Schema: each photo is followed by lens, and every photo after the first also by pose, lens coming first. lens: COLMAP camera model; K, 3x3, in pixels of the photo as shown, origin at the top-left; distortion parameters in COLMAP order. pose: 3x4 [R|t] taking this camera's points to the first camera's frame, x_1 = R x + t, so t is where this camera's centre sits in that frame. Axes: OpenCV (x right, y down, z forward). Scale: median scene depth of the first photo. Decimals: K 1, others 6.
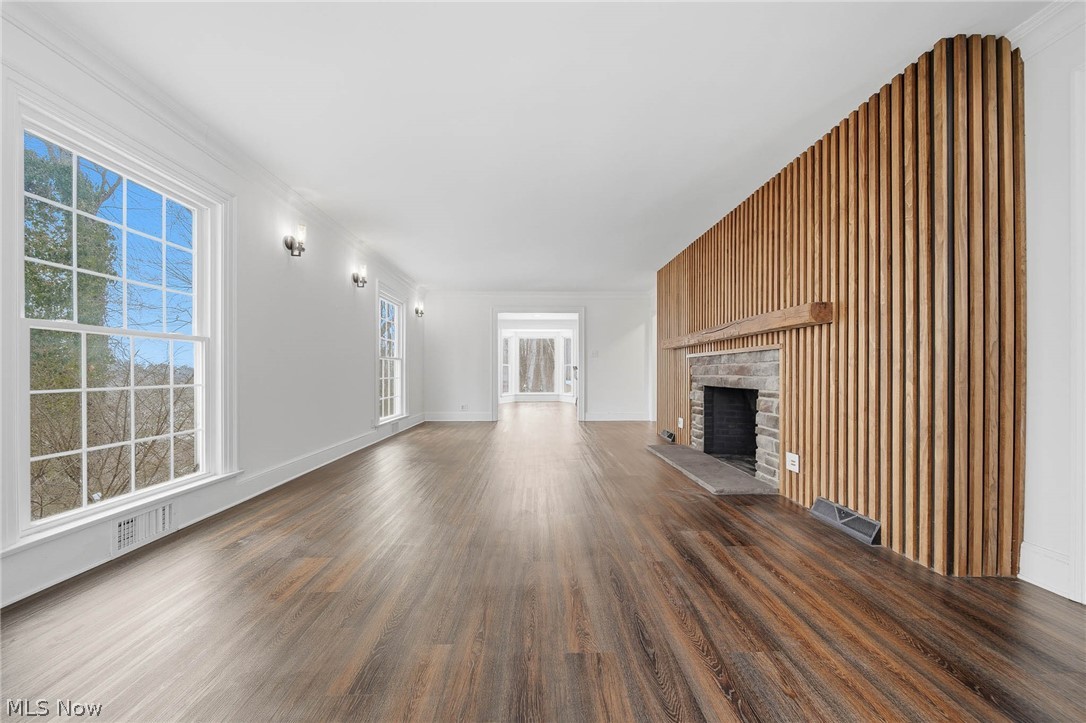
lens RADIAL K [[386.0, 0, 538.6], [0, 386.0, 371.1], [0, 0, 1]] dist [-0.001746, -0.000903]
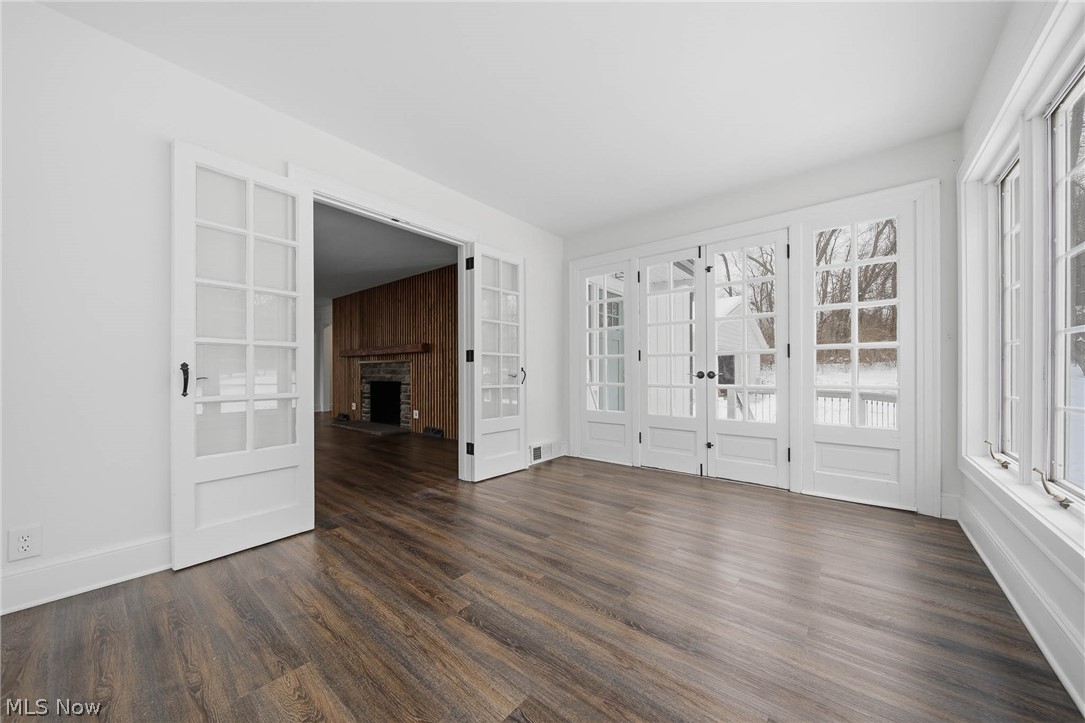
lens RADIAL K [[385.7, 0, 542.0], [0, 385.7, 370.0], [0, 0, 1]] dist [-0.001746, -0.000903]
pose [[0.647193, -0.006328, 0.762300, -0.377421], [0.004359, 0.999980, 0.004601, -0.014153], [-0.762314, 0.000345, 0.647207, -0.666694]]
